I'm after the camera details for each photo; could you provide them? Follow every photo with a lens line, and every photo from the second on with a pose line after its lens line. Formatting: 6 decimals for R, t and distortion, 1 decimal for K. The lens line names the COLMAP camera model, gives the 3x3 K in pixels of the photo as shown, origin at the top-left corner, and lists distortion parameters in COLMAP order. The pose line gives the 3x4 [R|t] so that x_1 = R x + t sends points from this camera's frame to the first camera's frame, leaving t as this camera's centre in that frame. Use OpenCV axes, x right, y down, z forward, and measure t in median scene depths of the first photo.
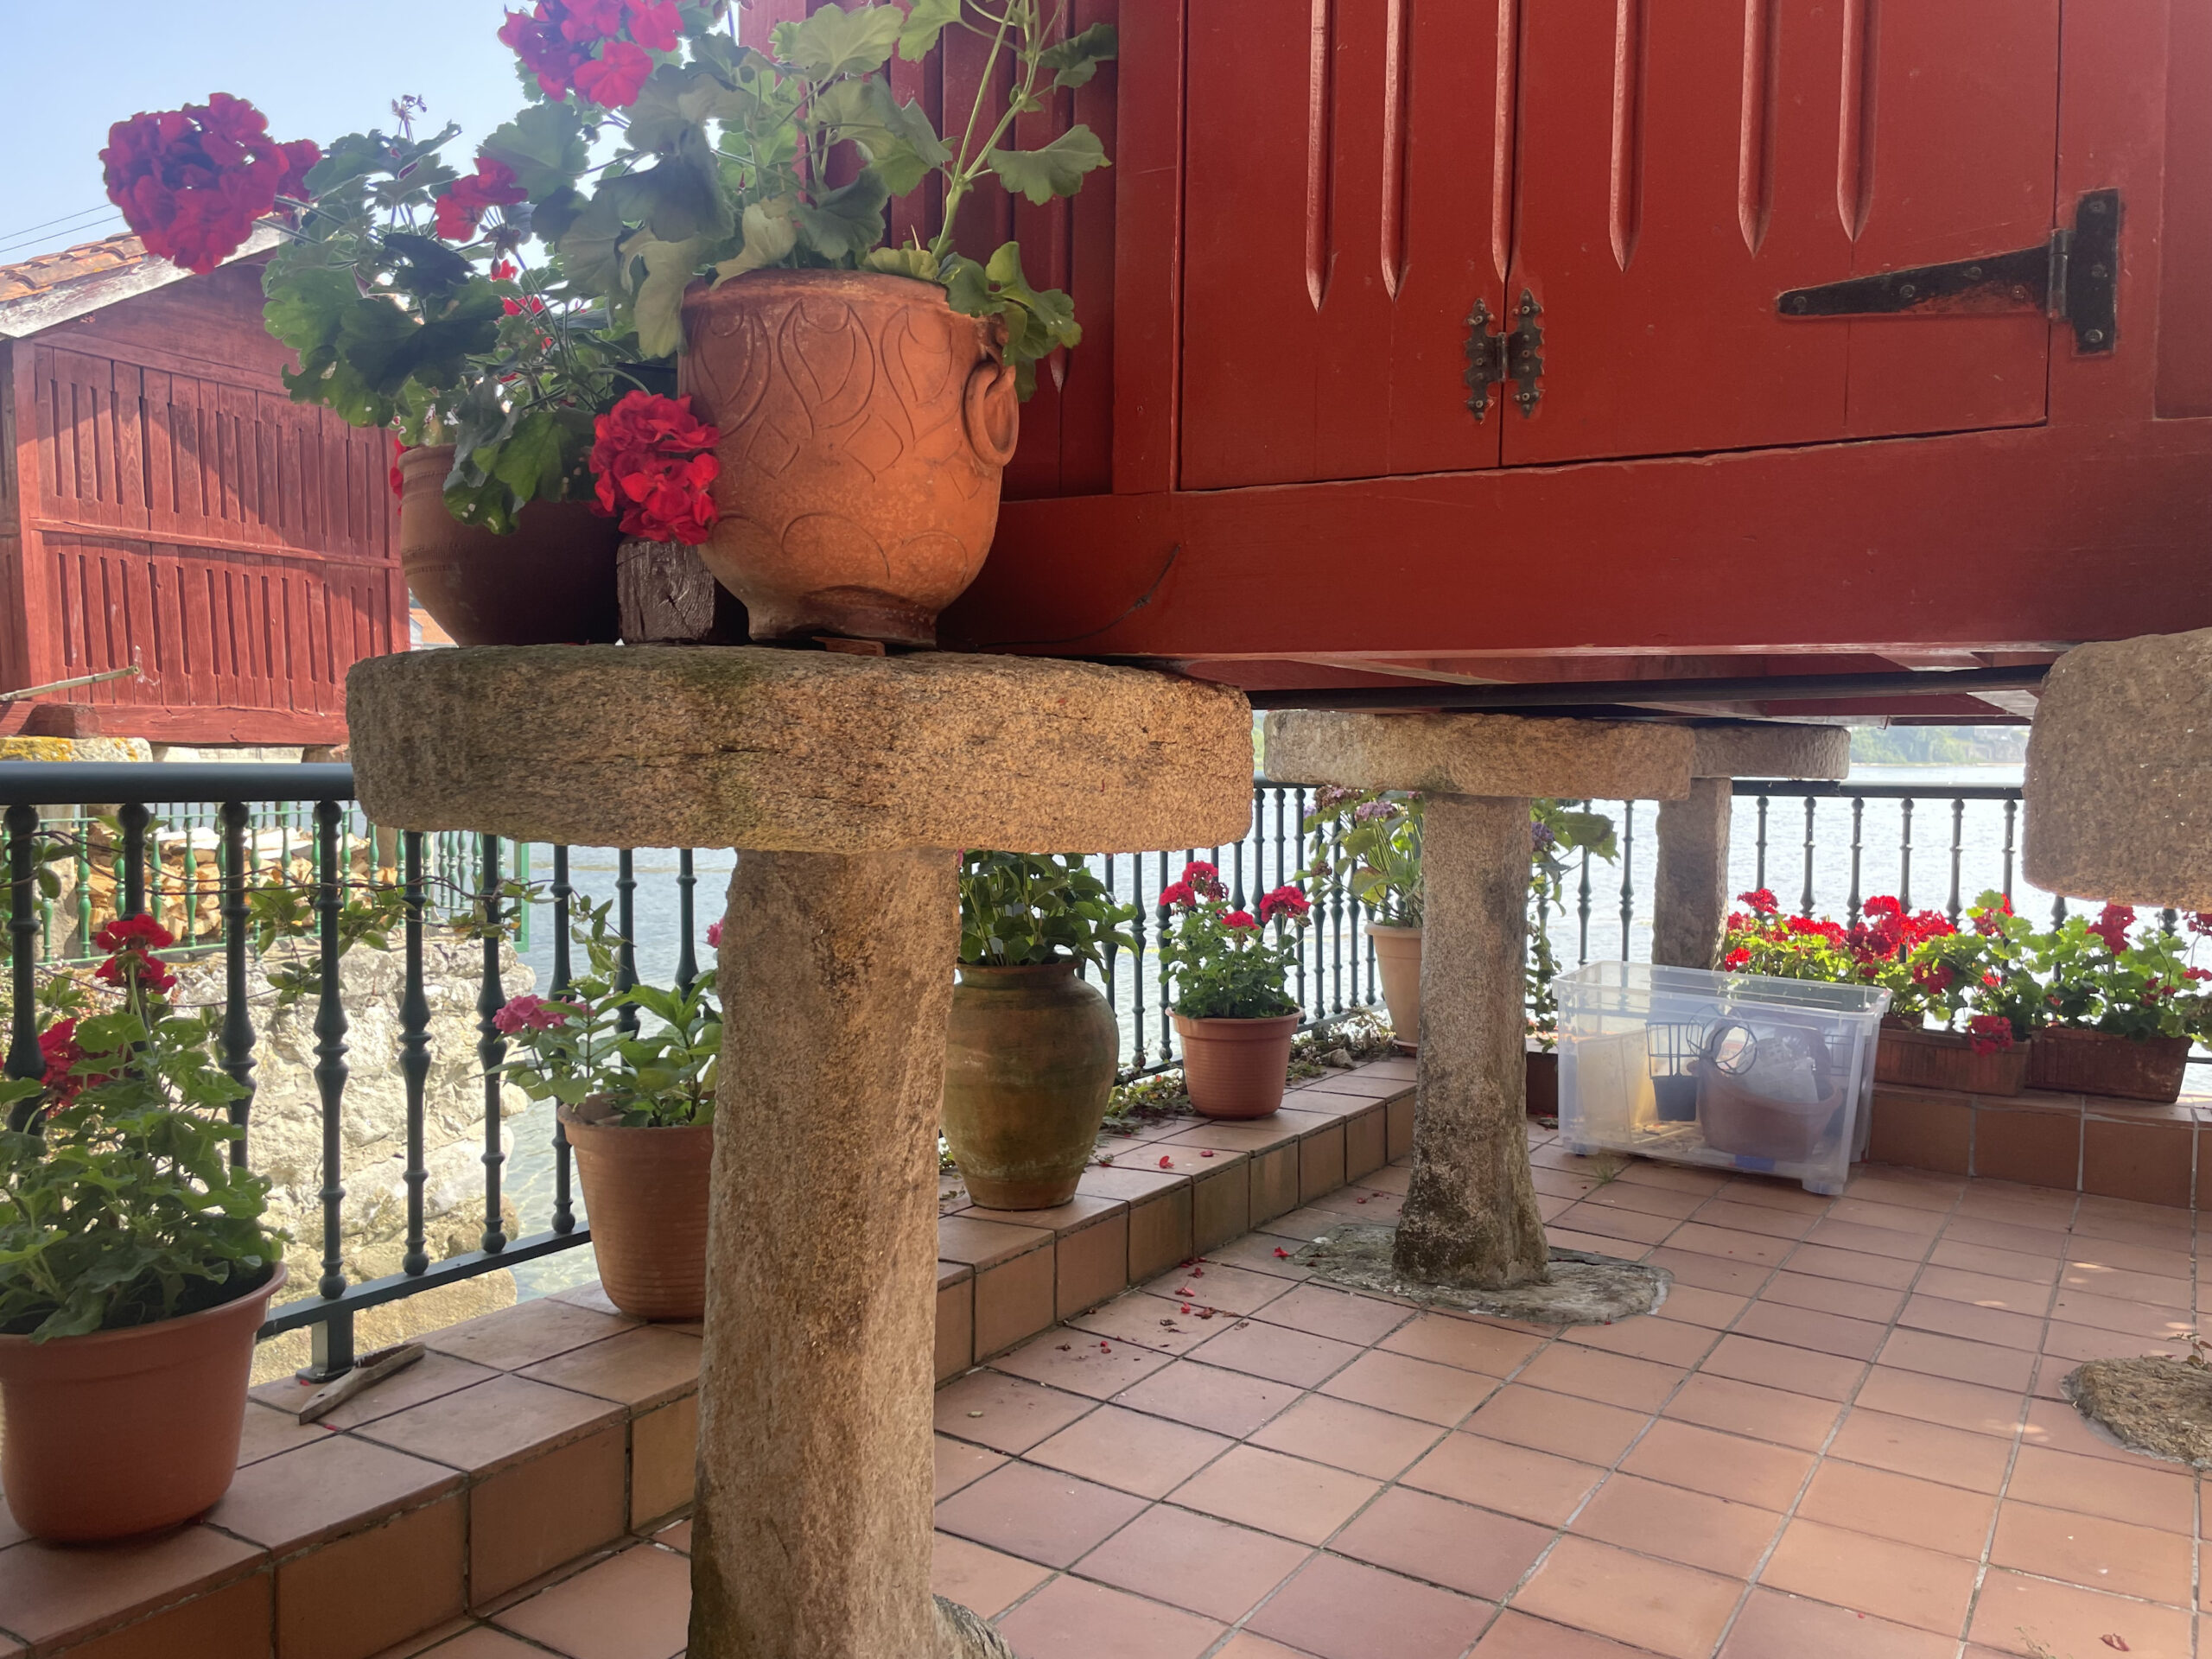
lens RADIAL K [[1669.9, 0, 1128.2], [0, 1669.9, 833.8], [0, 0, 1]] dist [0.097933, -0.136197]
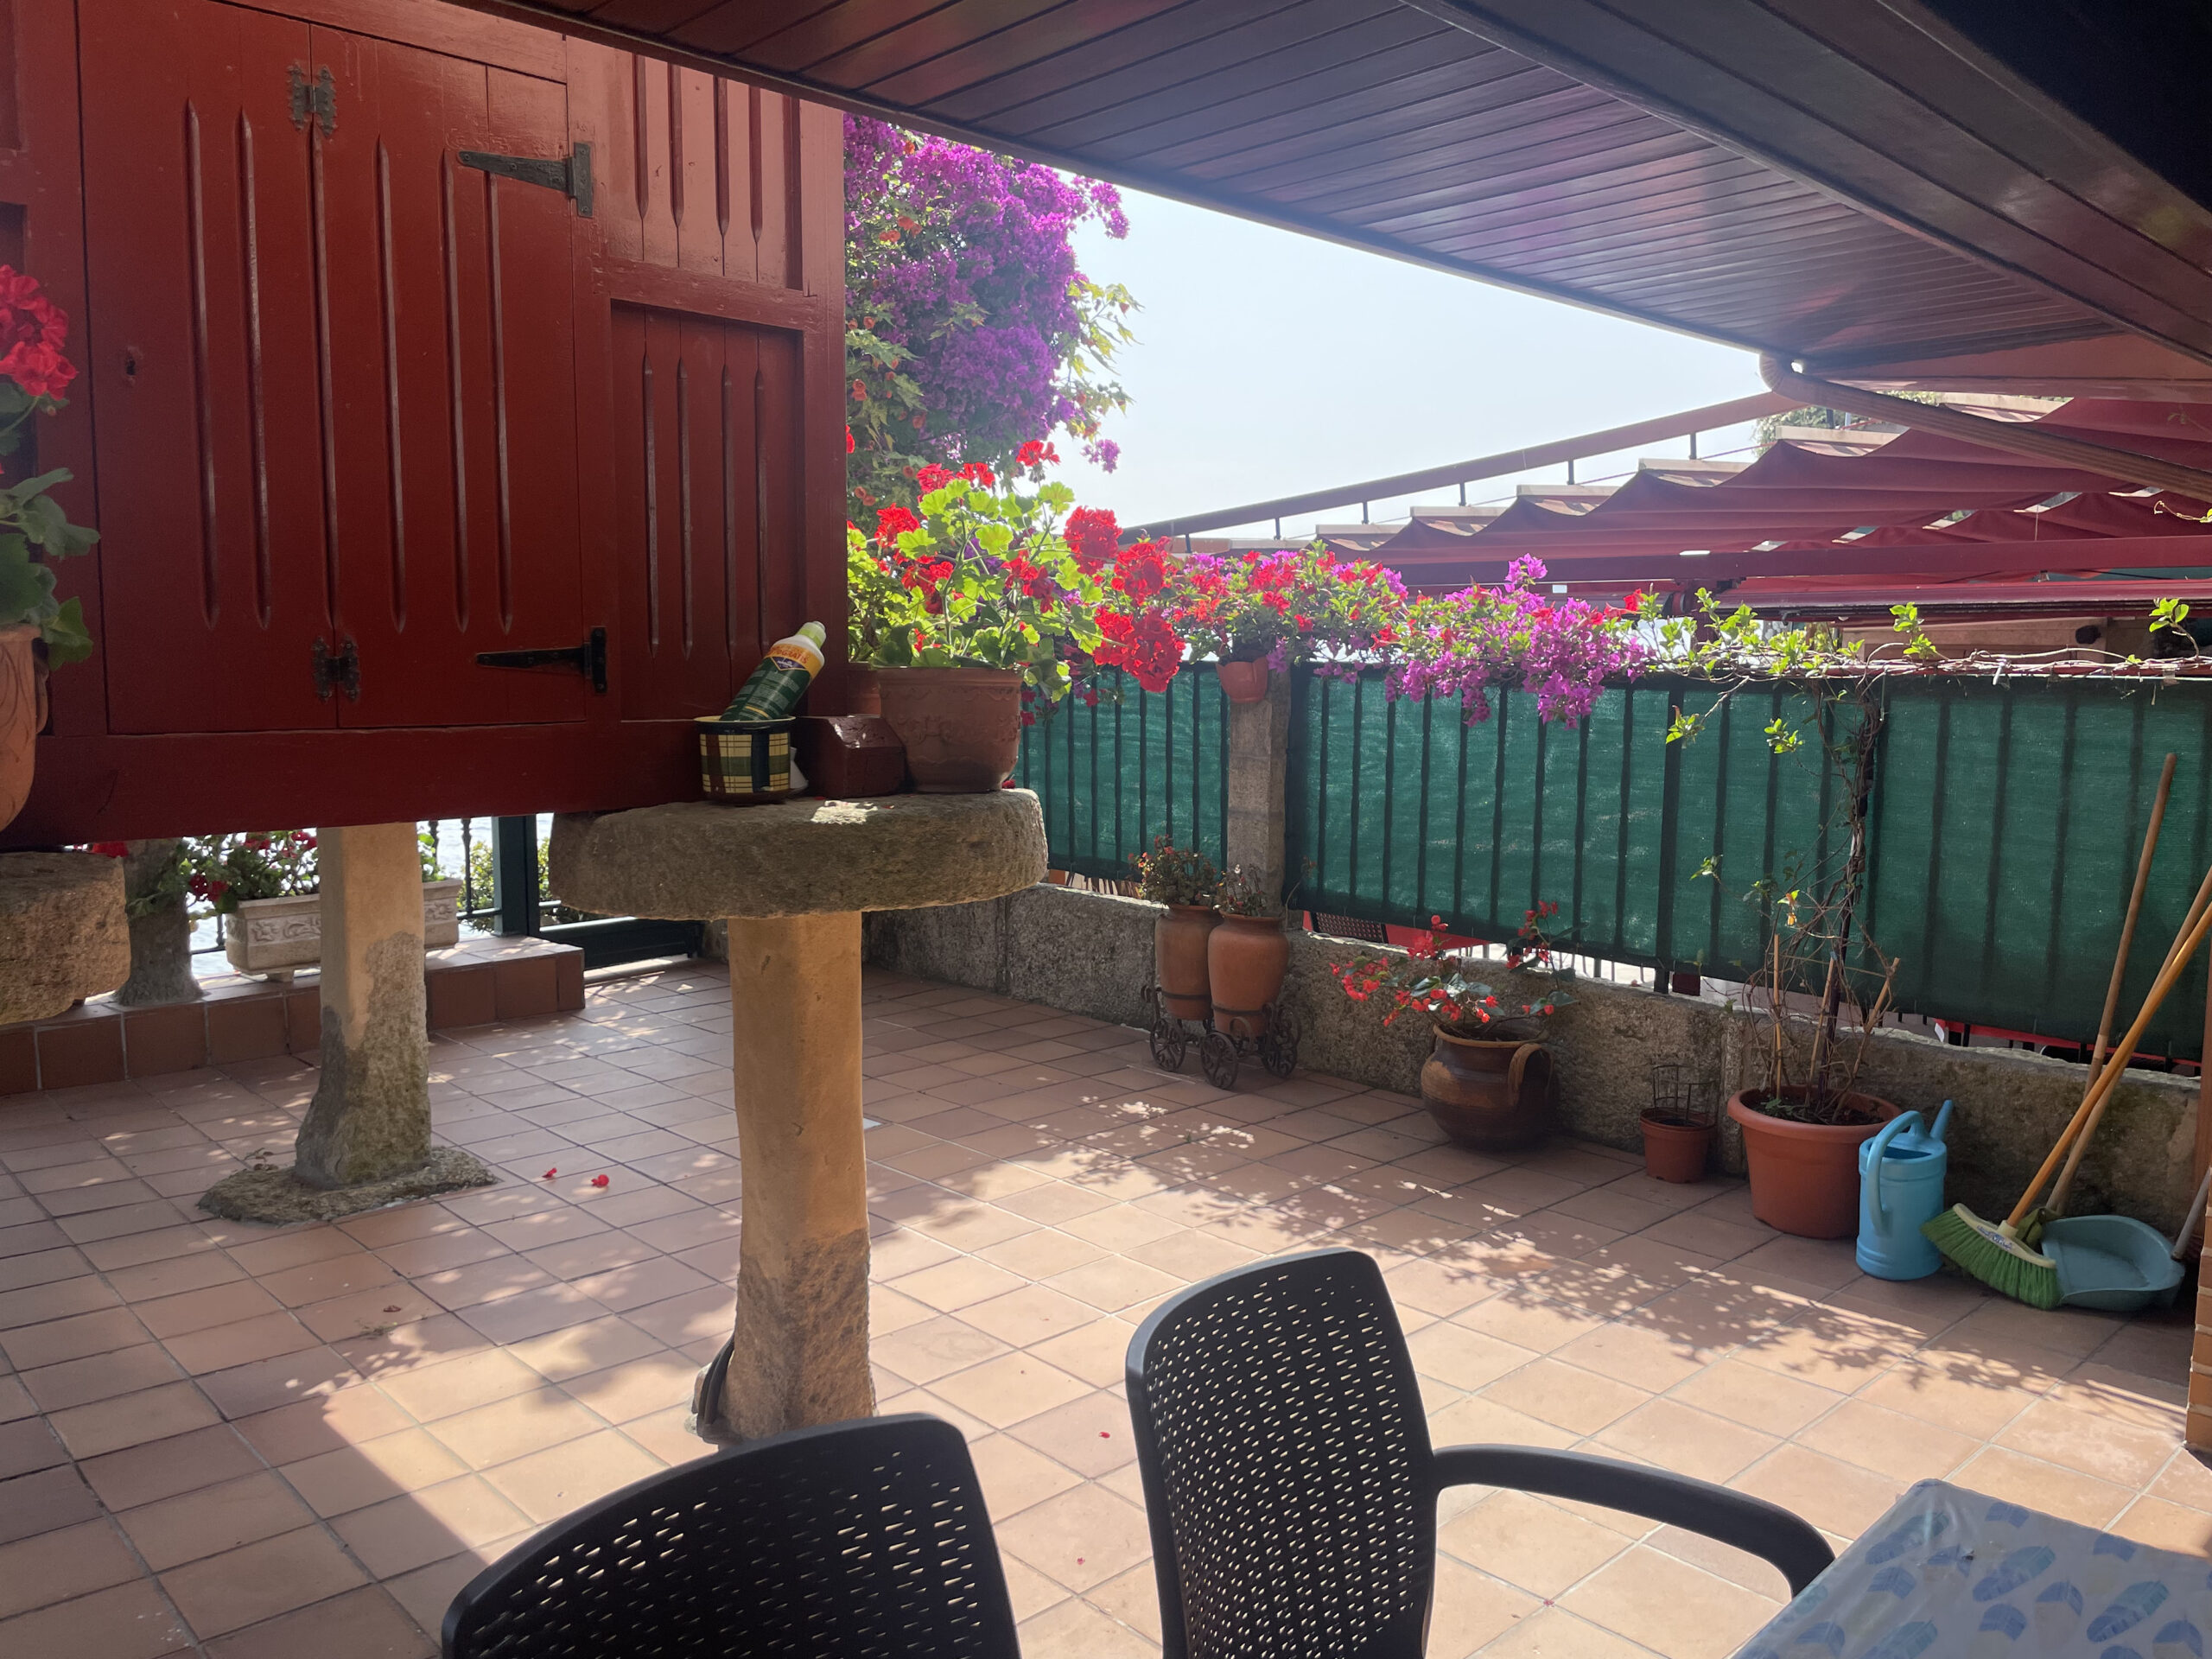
lens RADIAL K [[1669.9, 0, 1126.6], [0, 1669.9, 823.6], [0, 0, 1]] dist [0.097933, -0.136197]
pose [[0.266017, -0.119272, 0.956561, -0.627611], [0.045742, 0.992760, 0.111065, -0.132744], [-0.962882, 0.014209, 0.269547, -0.151616]]
